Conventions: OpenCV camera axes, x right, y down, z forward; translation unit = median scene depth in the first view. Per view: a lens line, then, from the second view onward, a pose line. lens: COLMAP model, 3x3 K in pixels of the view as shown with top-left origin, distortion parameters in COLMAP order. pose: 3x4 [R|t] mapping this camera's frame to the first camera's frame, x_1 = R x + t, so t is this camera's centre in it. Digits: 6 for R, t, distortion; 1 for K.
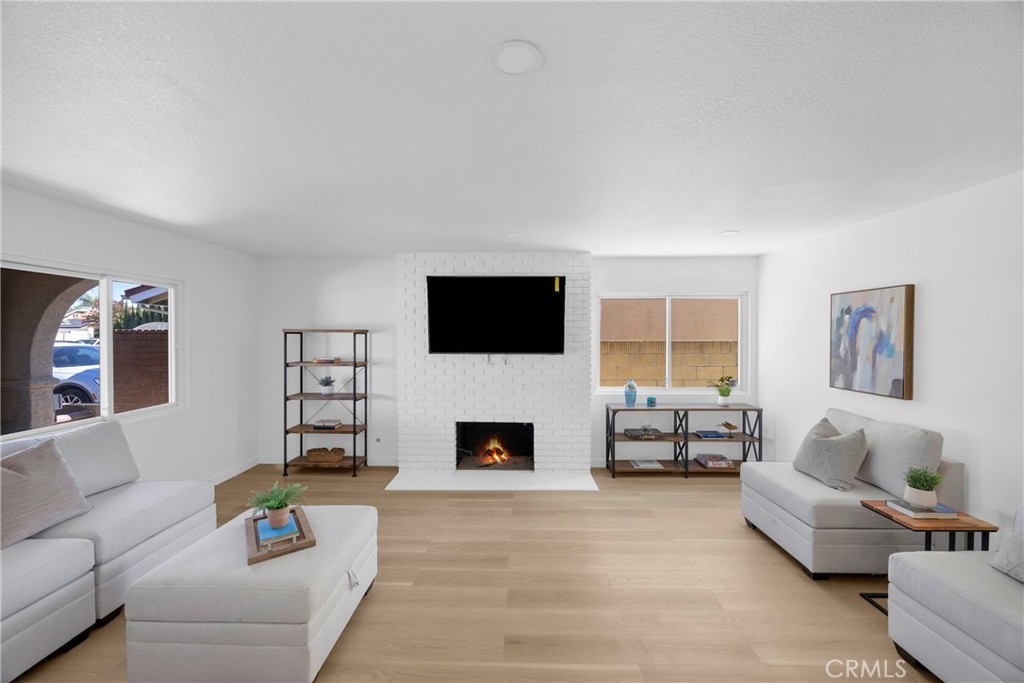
lens RADIAL K [[388.1, 0, 514.7], [0, 388.1, 338.1], [0, 0, 1]] dist [-0.006070, 0.000144]
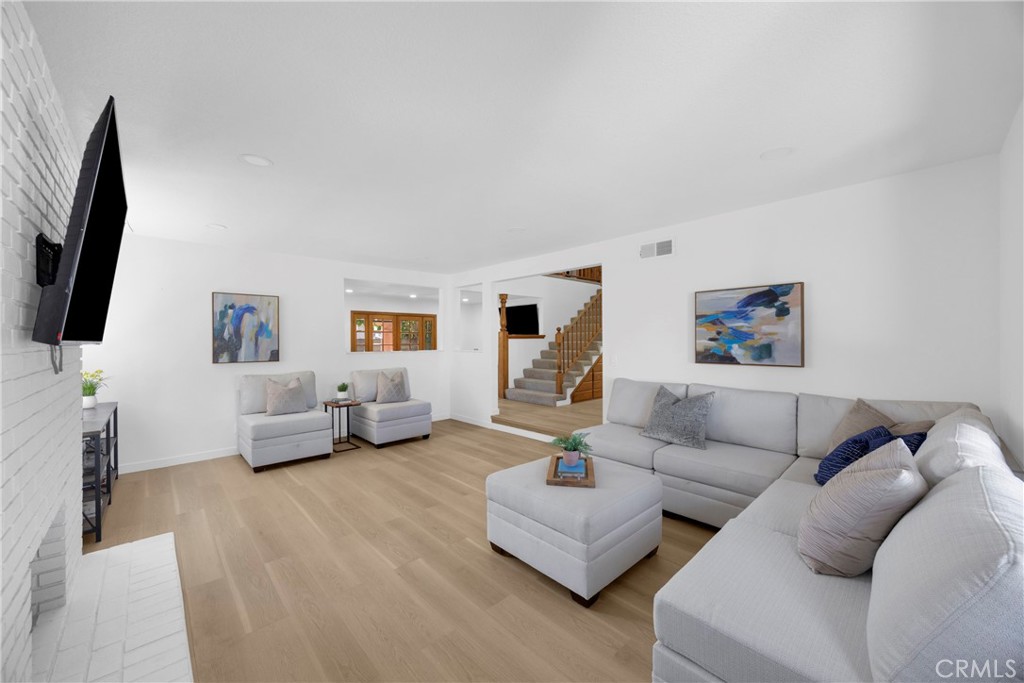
lens RADIAL K [[388.1, 0, 511.6], [0, 388.1, 339.1], [0, 0, 1]] dist [-0.006070, 0.000144]
pose [[-0.695634, 0.003595, 0.718387, -0.645169], [0.011154, 0.999921, 0.005797, 0.037885], [-0.718309, 0.012045, -0.695619, 0.938255]]
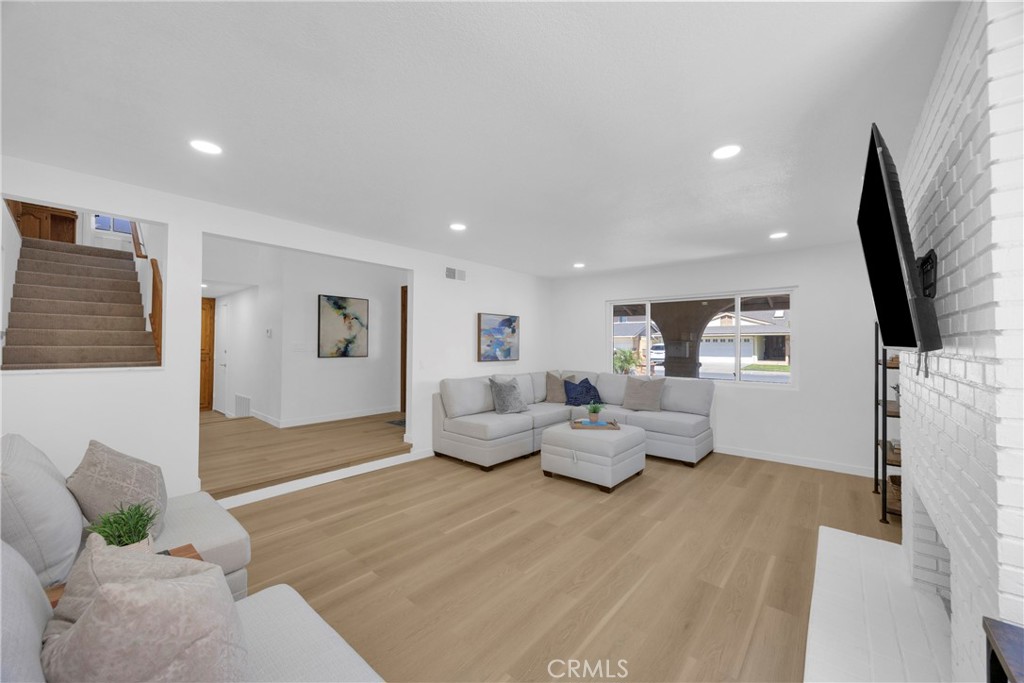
lens RADIAL K [[388.1, 0, 506.8], [0, 388.1, 341.5], [0, 0, 1]] dist [-0.006070, 0.000144]
pose [[-0.645800, -0.008482, -0.763459, 0.571216], [-0.011584, 0.999932, -0.001311, 0.035567], [0.763419, 0.007997, -0.645855, 0.921770]]
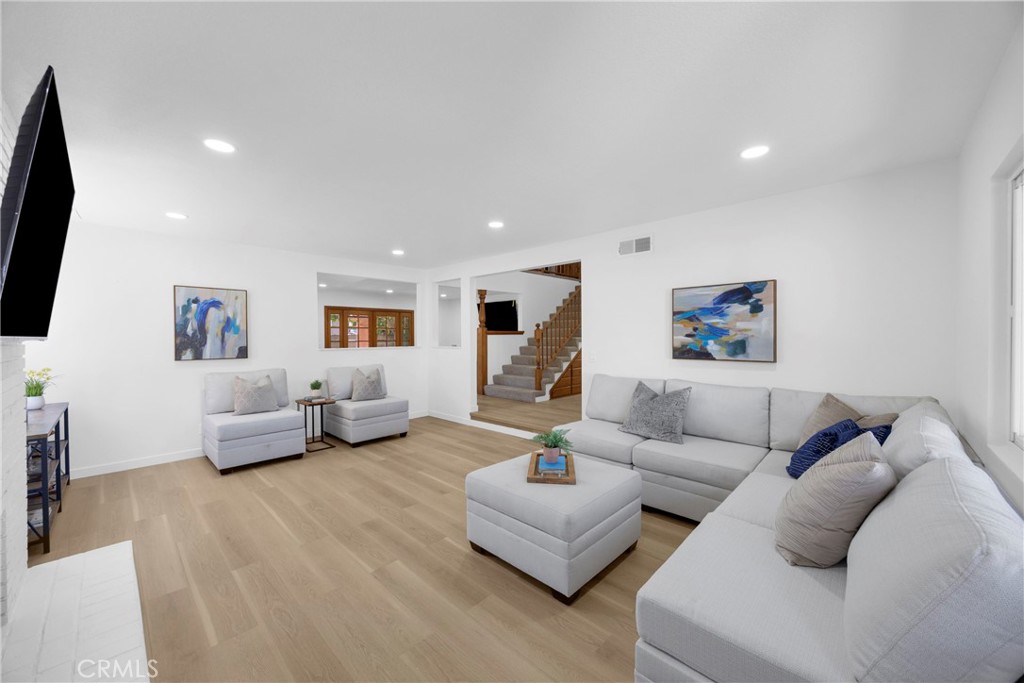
lens RADIAL K [[388.1, 0, 512.0], [0, 388.1, 338.6], [0, 0, 1]] dist [-0.006070, 0.000144]
pose [[-0.735361, -0.002767, 0.677670, -0.636628], [0.010248, 0.999832, 0.015202, 0.038088], [-0.677599, 0.018124, -0.735209, 0.933571]]
